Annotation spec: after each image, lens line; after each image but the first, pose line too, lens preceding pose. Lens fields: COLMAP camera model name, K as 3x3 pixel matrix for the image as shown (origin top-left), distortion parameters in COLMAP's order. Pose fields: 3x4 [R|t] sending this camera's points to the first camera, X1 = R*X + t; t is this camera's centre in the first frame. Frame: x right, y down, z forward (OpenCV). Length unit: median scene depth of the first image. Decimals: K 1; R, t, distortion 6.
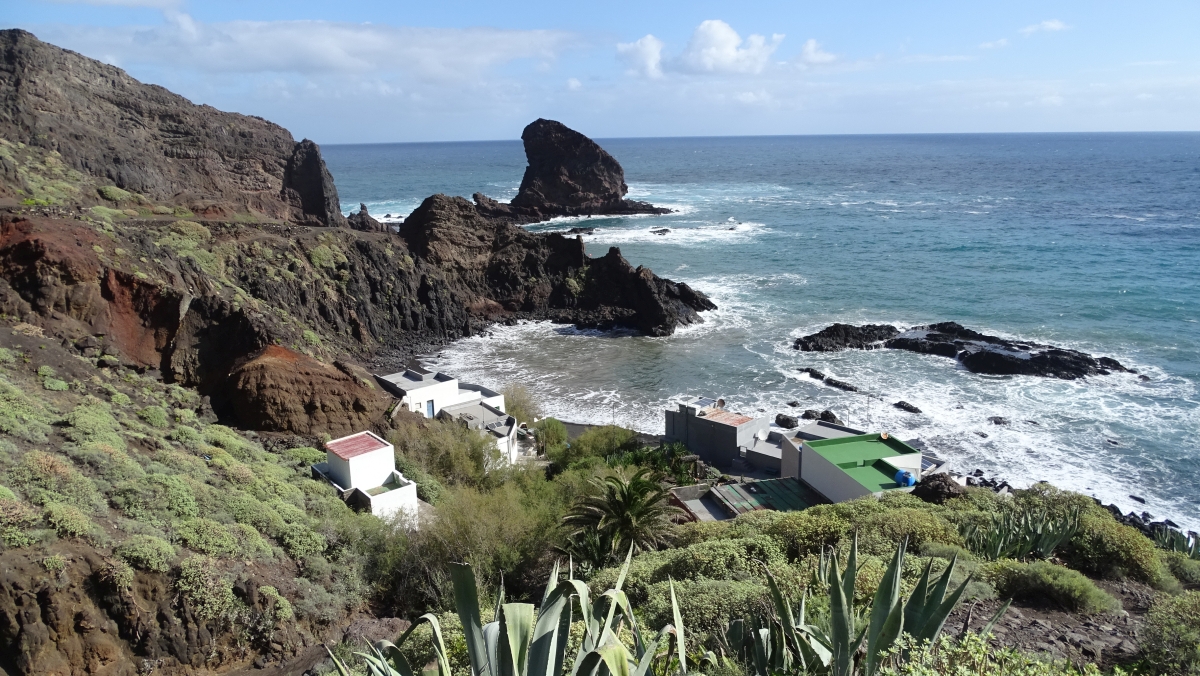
lens RADIAL K [[820.2, 0, 600.0], [0, 820.2, 338.0], [0, 0, 1]] dist [-0.000025, -0.002425]
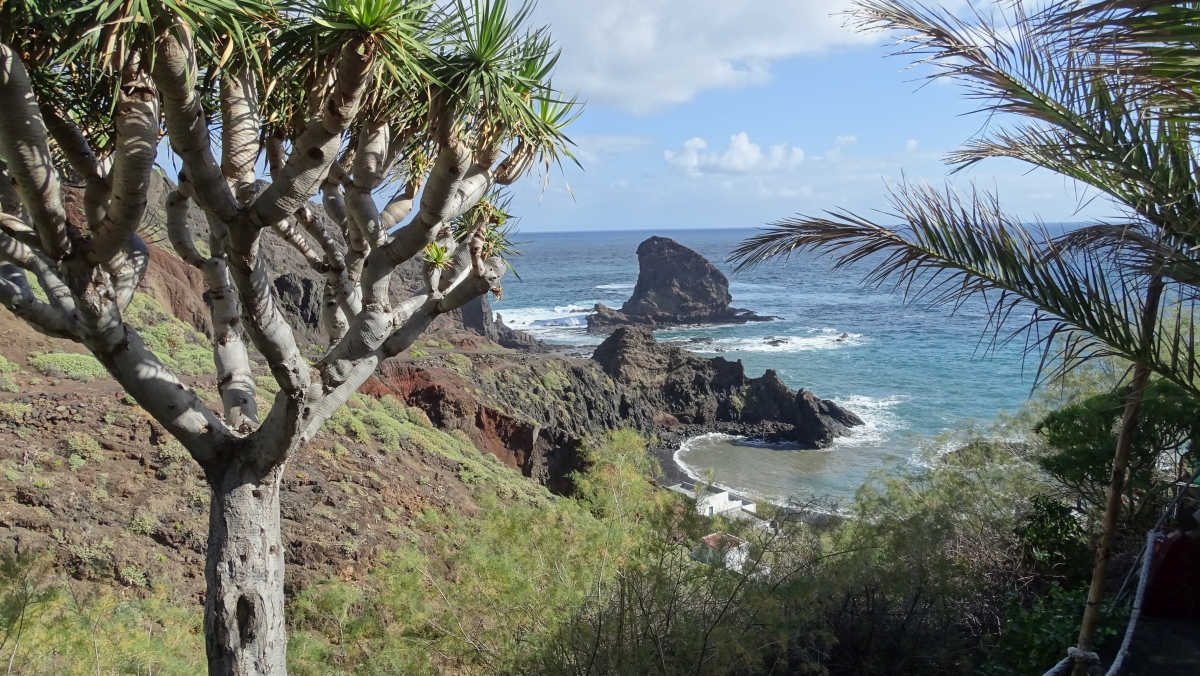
lens RADIAL K [[820.2, 0, 600.0], [0, 820.2, 338.0], [0, 0, 1]] dist [-0.000025, -0.002425]
pose [[0.997007, 0.010259, -0.076624, -0.163224], [-0.018591, 0.993887, -0.108825, -0.028548], [0.075039, 0.109924, 0.991103, -0.218018]]
